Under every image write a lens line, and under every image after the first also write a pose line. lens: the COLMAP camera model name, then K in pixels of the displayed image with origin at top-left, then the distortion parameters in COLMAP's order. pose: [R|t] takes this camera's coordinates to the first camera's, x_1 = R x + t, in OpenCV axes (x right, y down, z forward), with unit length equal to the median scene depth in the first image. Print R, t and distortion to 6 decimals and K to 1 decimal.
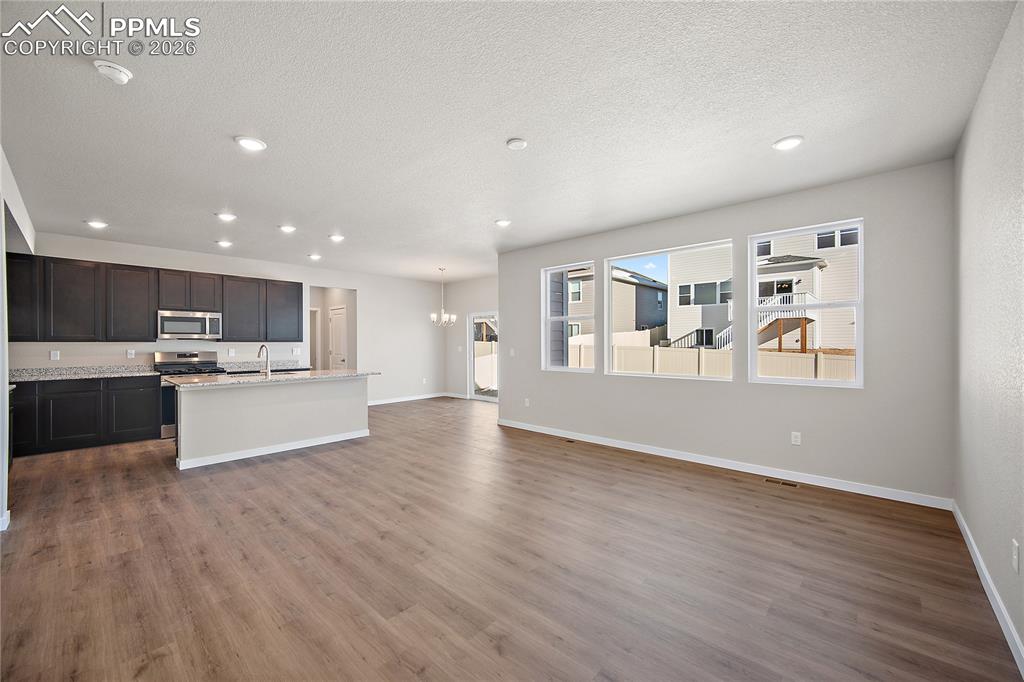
lens RADIAL K [[401.7, 0, 511.7], [0, 401.7, 337.3], [0, 0, 1]] dist [-0.000263, -0.000097]
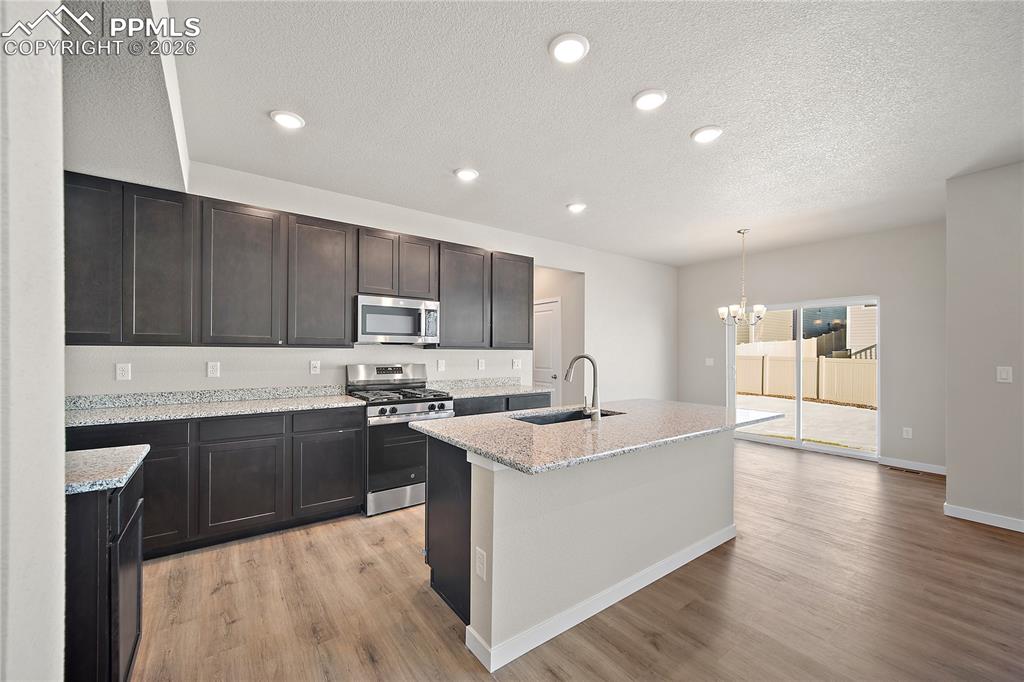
lens RADIAL K [[403.8, 0, 511.7], [0, 403.8, 344.3], [0, 0, 1]] dist [0.000085, 0.000025]
pose [[0.980550, 0.007345, -0.196133, -0.529355], [-0.007932, 0.999966, -0.002207, 0.005290], [0.196110, 0.003719, 0.980575, 0.448968]]
